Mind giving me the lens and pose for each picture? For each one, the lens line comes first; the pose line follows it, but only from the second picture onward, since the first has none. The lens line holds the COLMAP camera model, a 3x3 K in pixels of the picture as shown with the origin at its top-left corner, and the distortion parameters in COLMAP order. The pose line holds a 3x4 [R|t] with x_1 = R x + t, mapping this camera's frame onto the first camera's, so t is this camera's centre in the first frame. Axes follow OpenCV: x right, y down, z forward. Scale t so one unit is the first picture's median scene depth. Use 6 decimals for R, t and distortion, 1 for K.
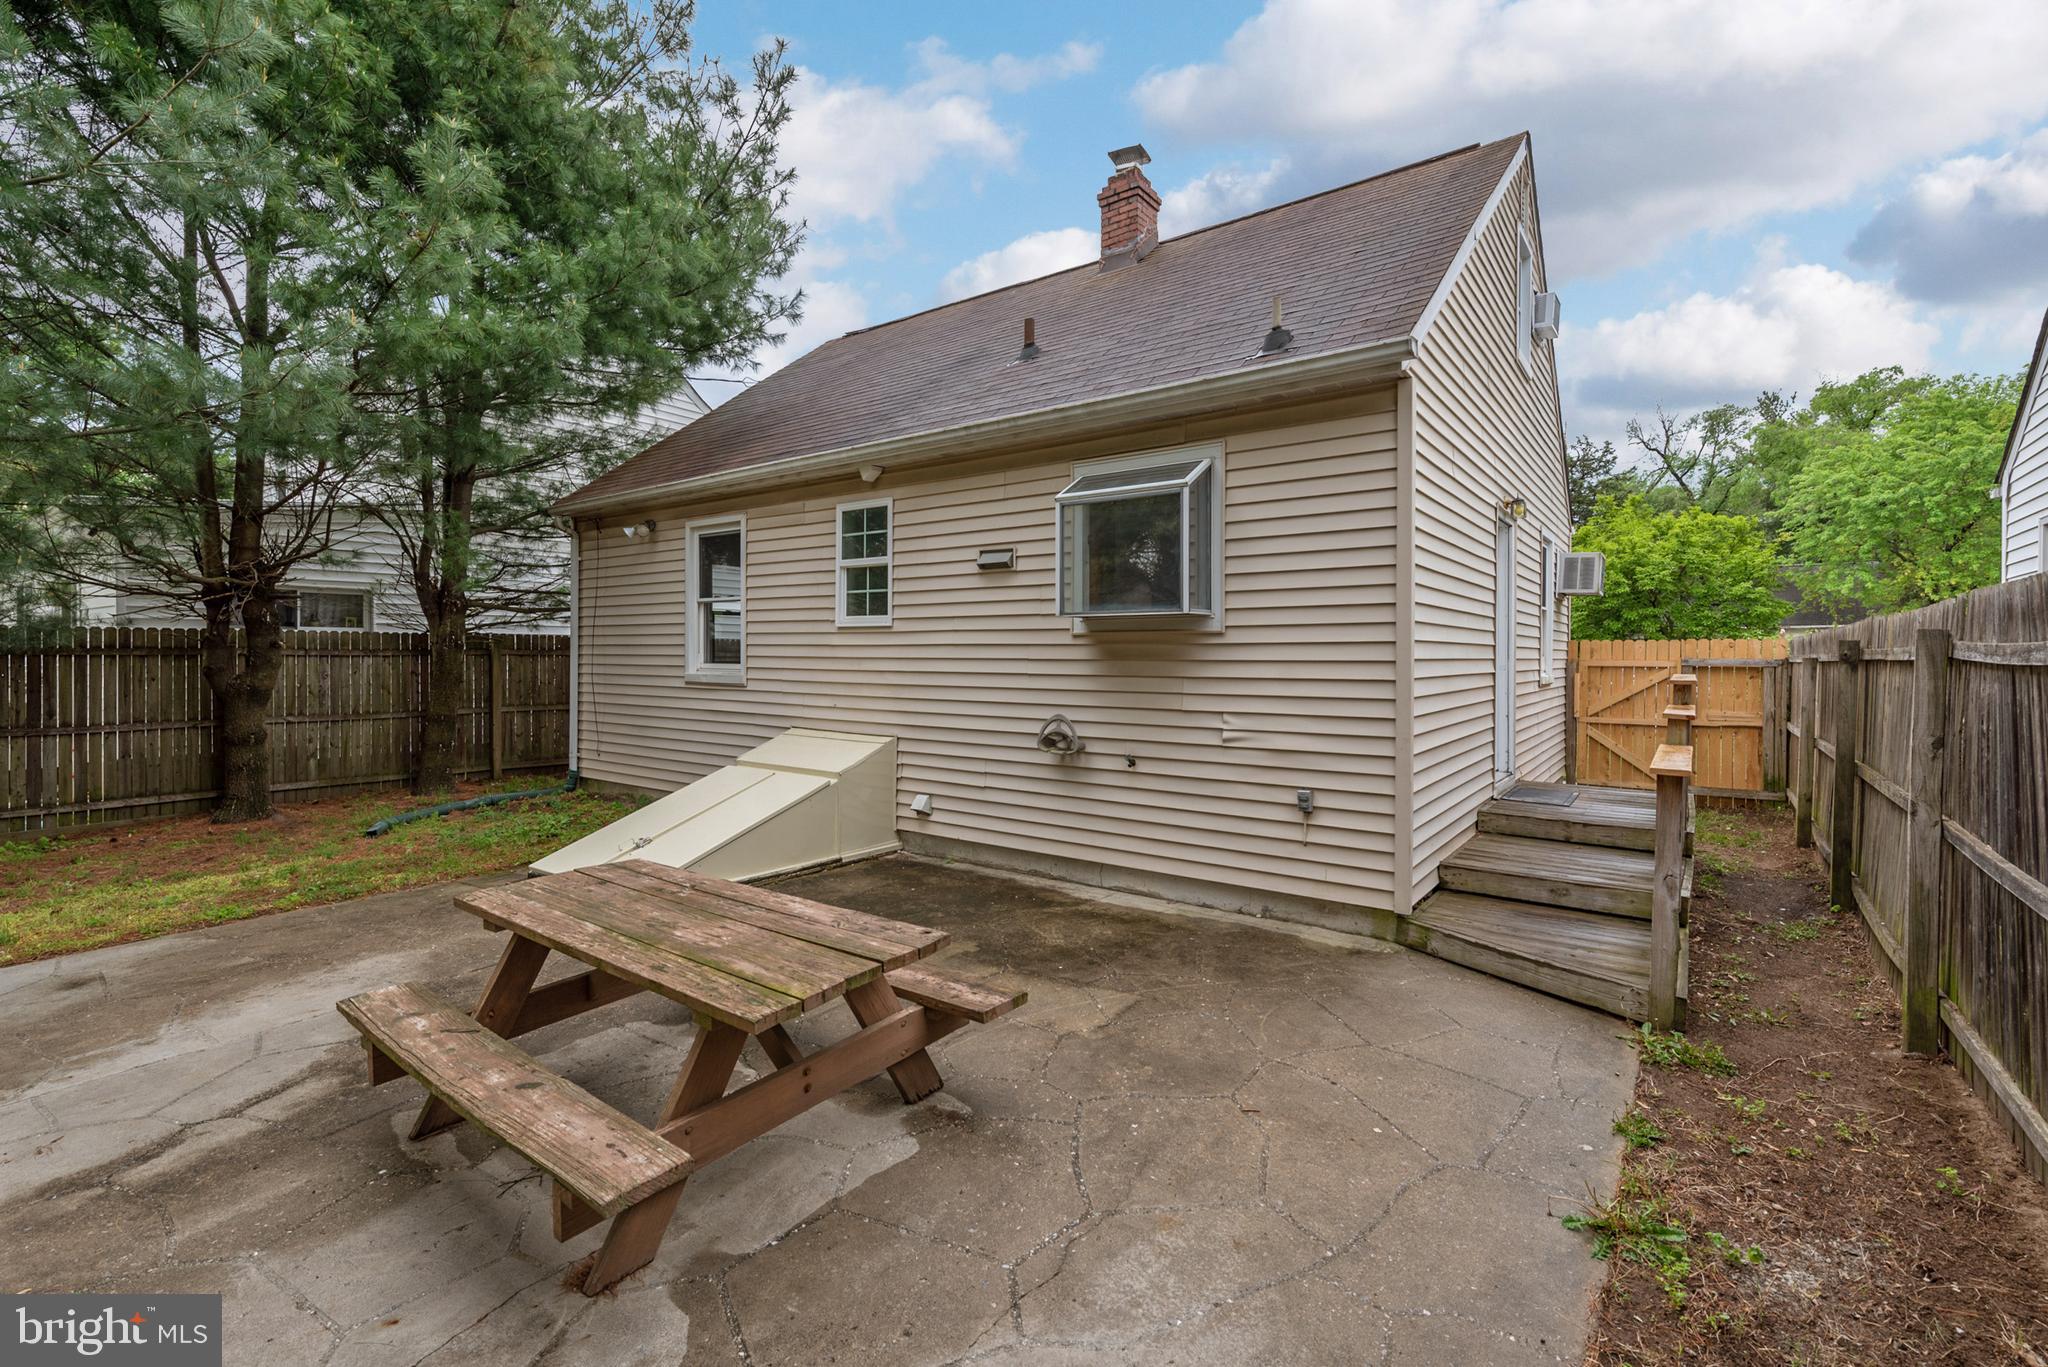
lens RADIAL K [[895.4, 0, 1022.3], [0, 895.4, 676.1], [0, 0, 1]] dist [0.003546, -0.001470]
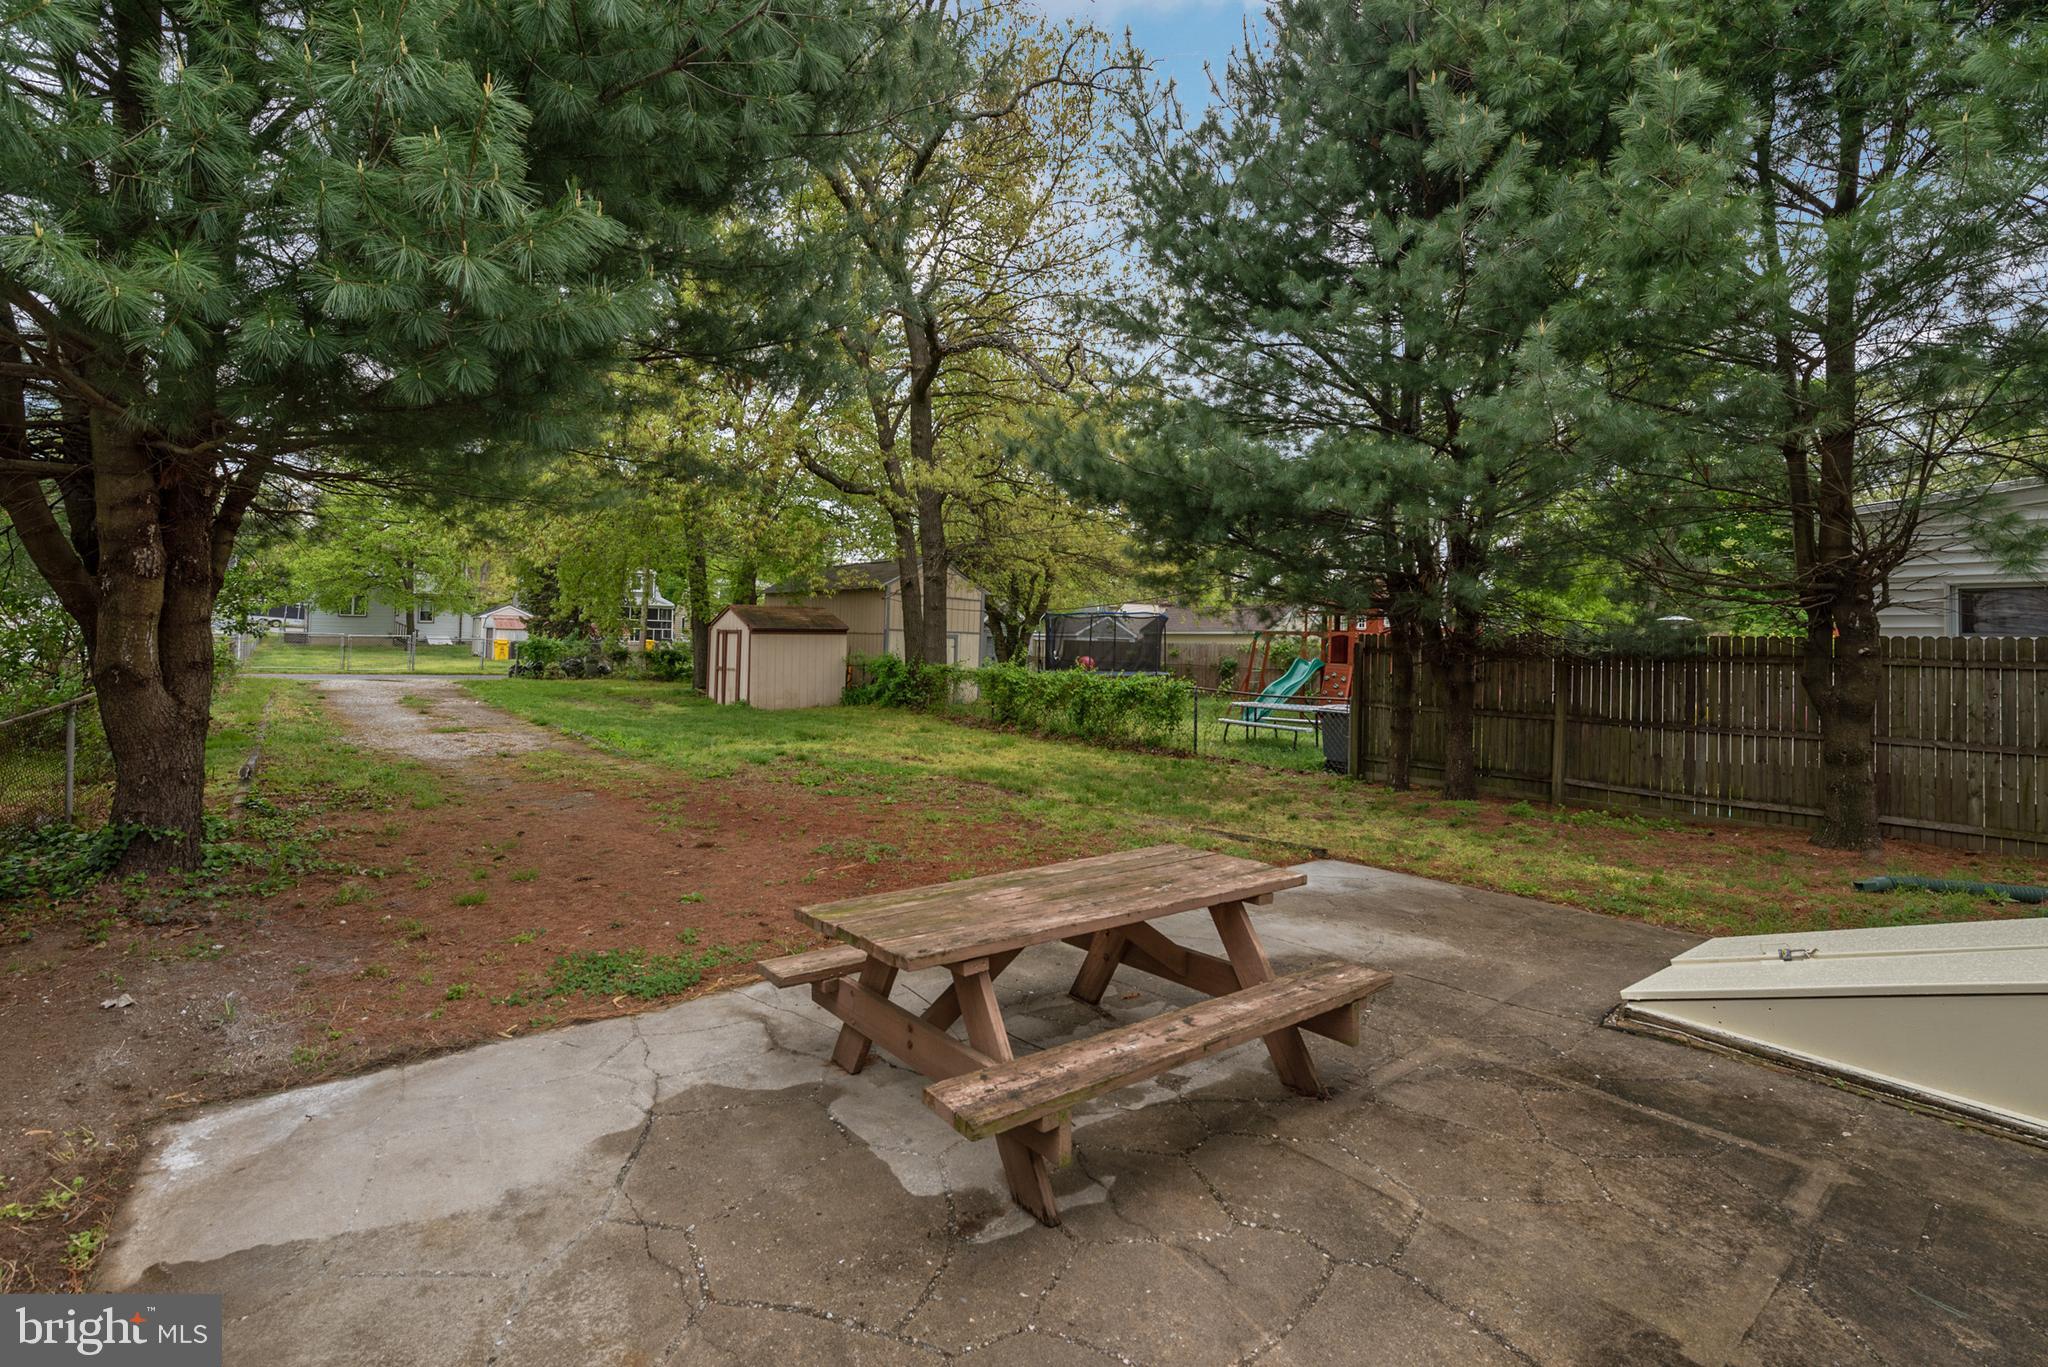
lens RADIAL K [[895.4, 0, 996.6], [0, 895.4, 621.9], [0, 0, 1]] dist [0.003546, -0.001470]
pose [[-0.261720, -0.033341, -0.964568, 0.298210], [-0.045851, 0.998704, -0.022081, -0.009475], [0.964054, 0.038447, -0.262909, 0.520106]]
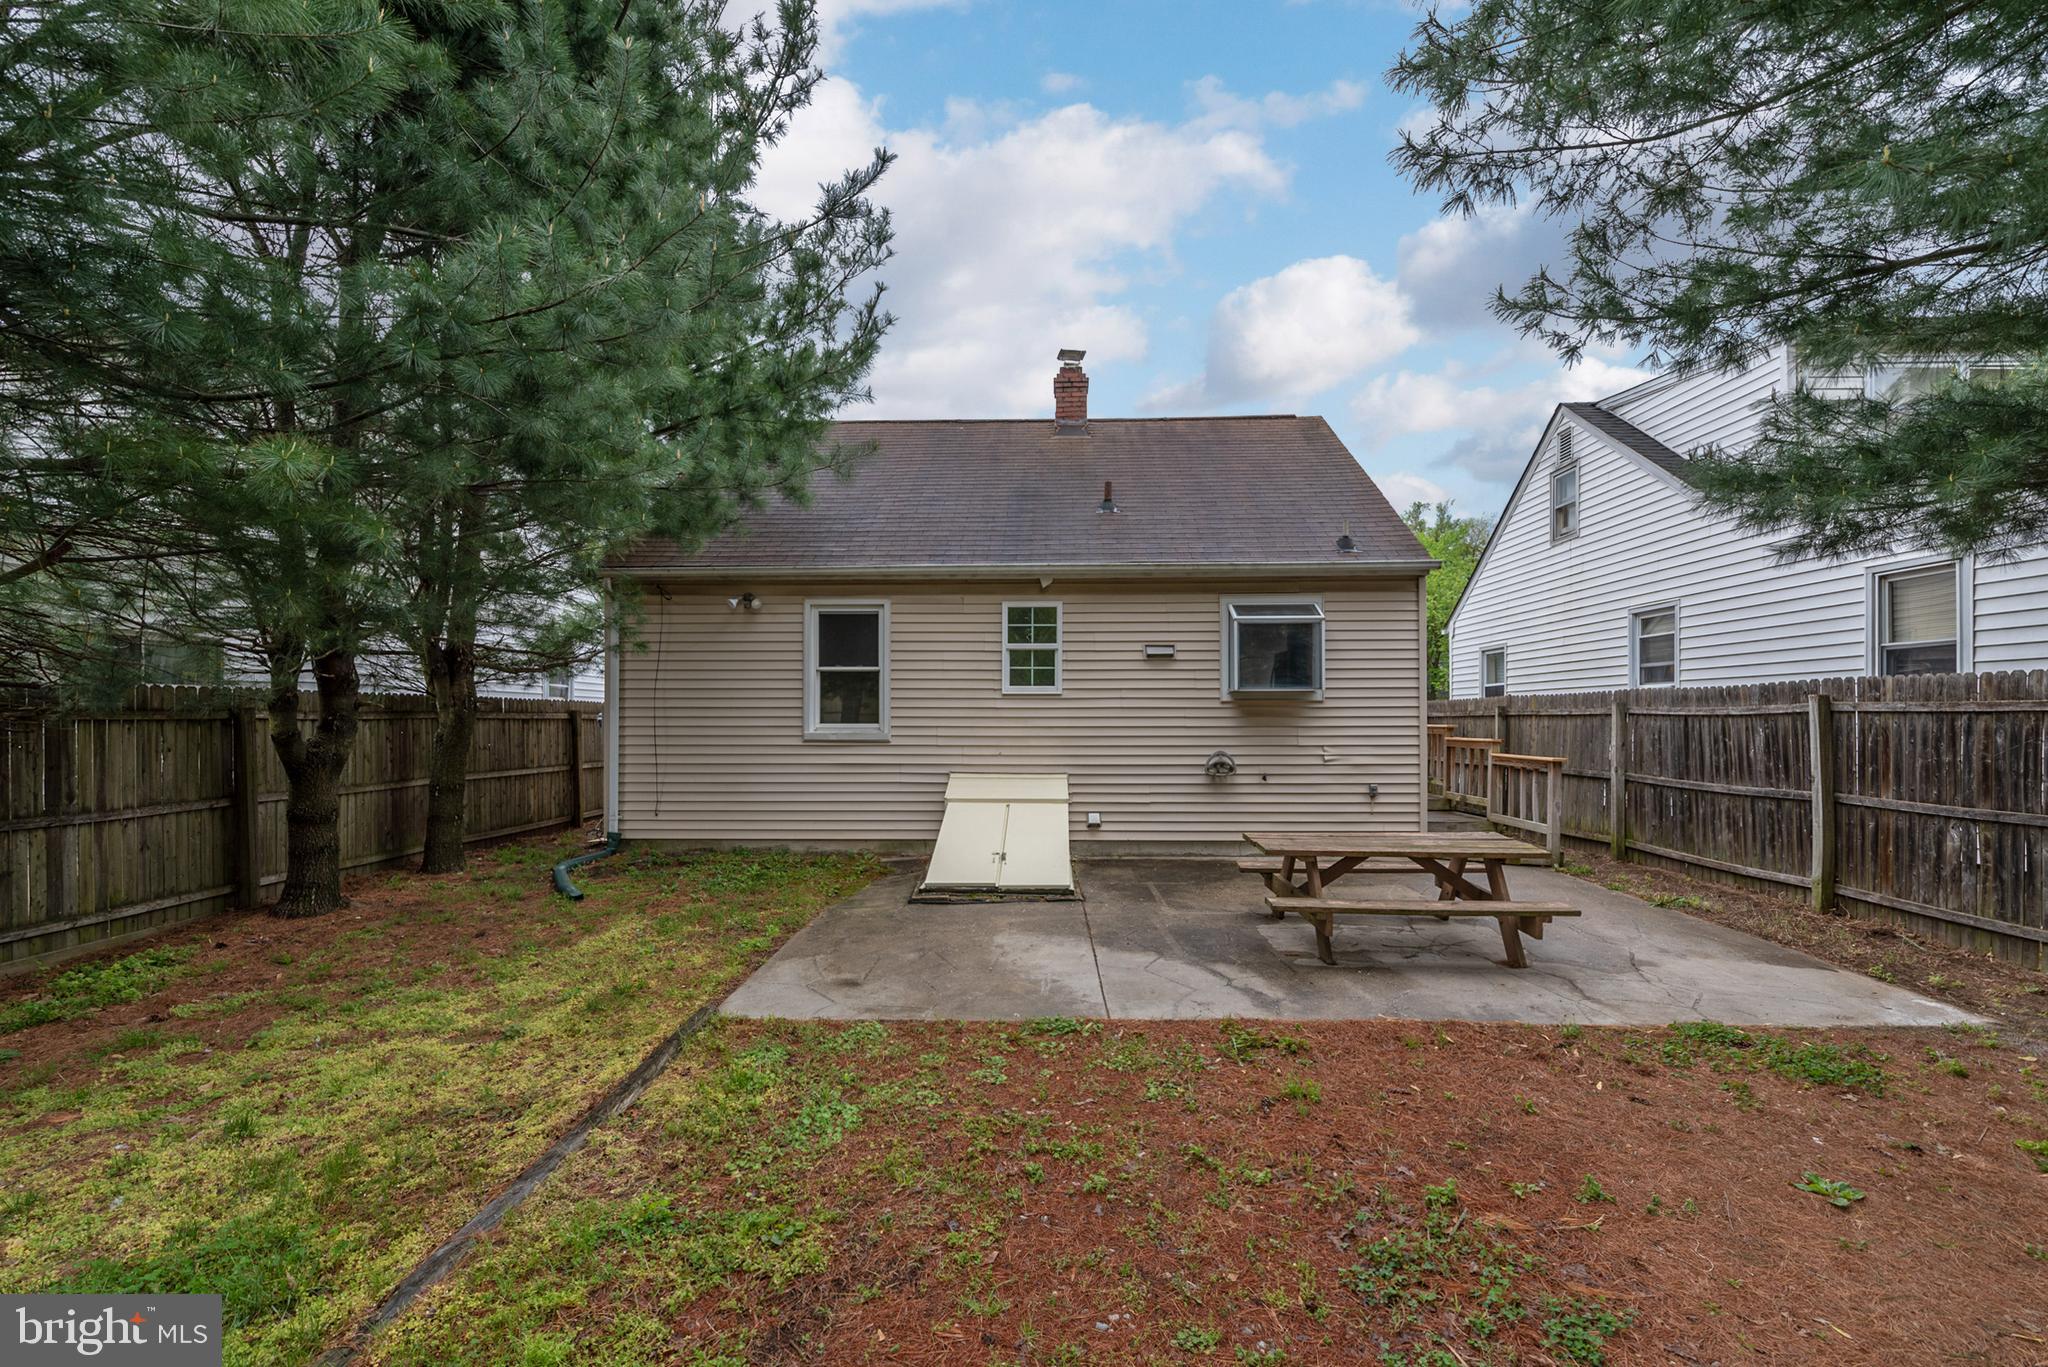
lens RADIAL K [[895.4, 0, 989.9], [0, 895.4, 713.8], [0, 0, 1]] dist [0.003546, -0.001470]
pose [[0.826860, -0.003547, 0.562397, -1.004585], [0.017321, 0.999666, -0.019161, -0.000377], [-0.562141, 0.025585, 0.826646, -0.083996]]
